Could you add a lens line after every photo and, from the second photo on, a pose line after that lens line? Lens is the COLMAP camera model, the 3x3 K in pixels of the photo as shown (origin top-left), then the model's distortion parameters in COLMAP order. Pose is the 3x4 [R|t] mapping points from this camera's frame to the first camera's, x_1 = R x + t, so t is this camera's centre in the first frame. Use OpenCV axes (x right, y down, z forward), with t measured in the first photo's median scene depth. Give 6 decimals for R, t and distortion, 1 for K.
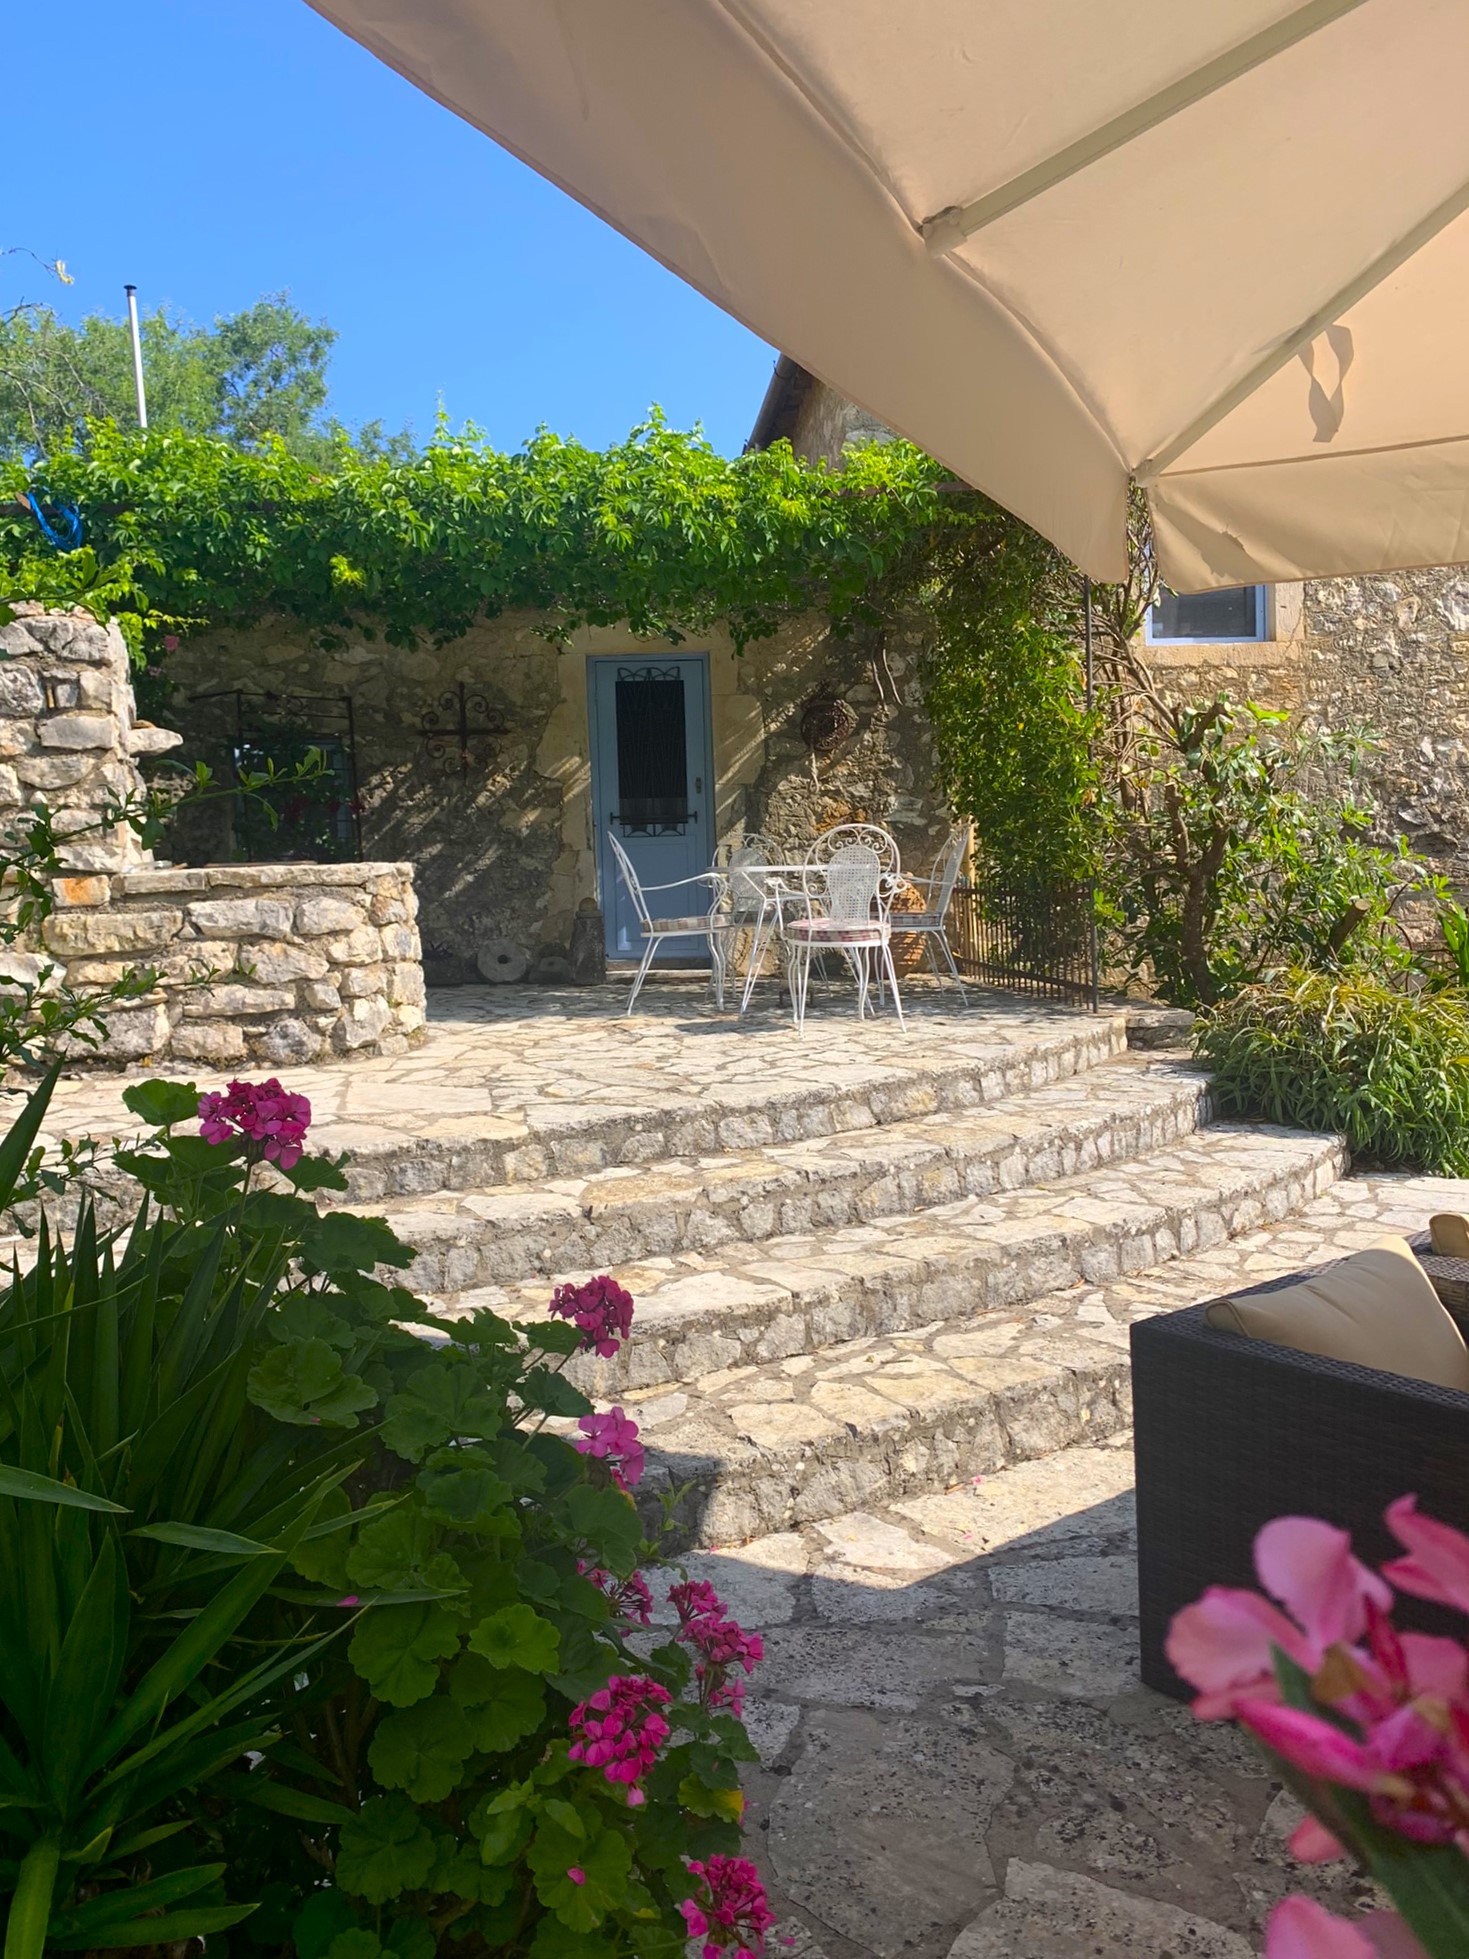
lens RADIAL K [[1604.9, 0, 706.8], [0, 1604.9, 987.5], [0, 0, 1]] dist [0.114733, -0.247254]
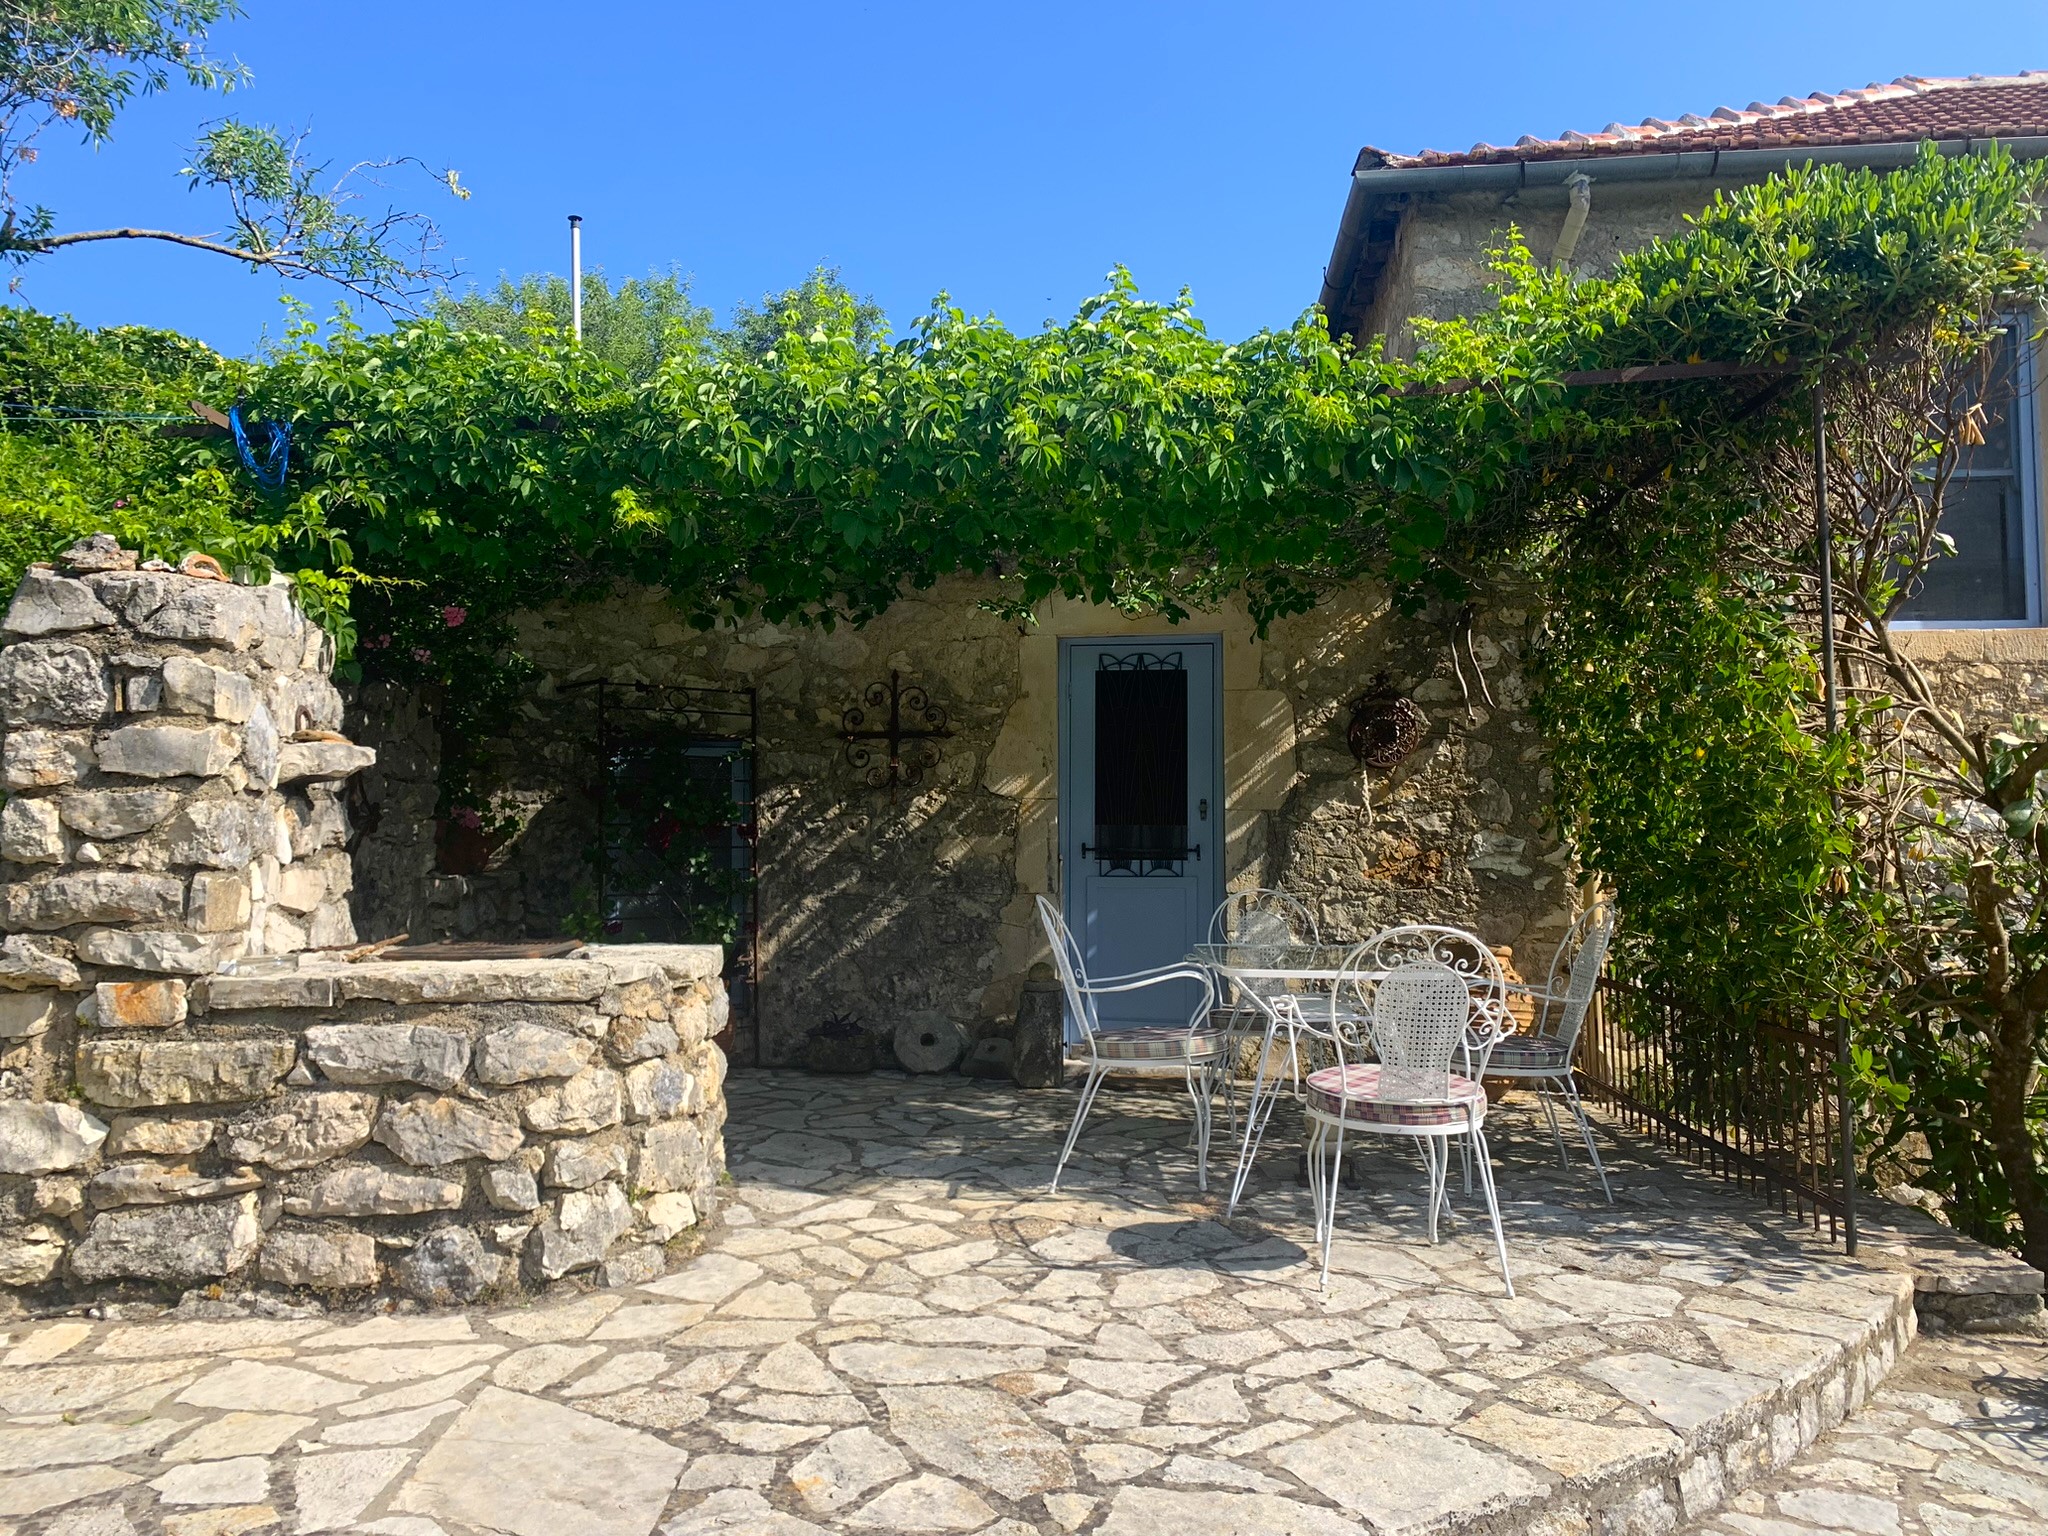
lens RADIAL K [[1606.3, 0, 995.9], [0, 1606.3, 765.2], [0, 0, 1]] dist [0.121910, -0.198450]
pose [[0.985495, 0.023476, -0.168073, 0.037569], [-0.043754, 0.992051, -0.117982, -0.084174], [0.163967, 0.123625, 0.978689, 0.401094]]
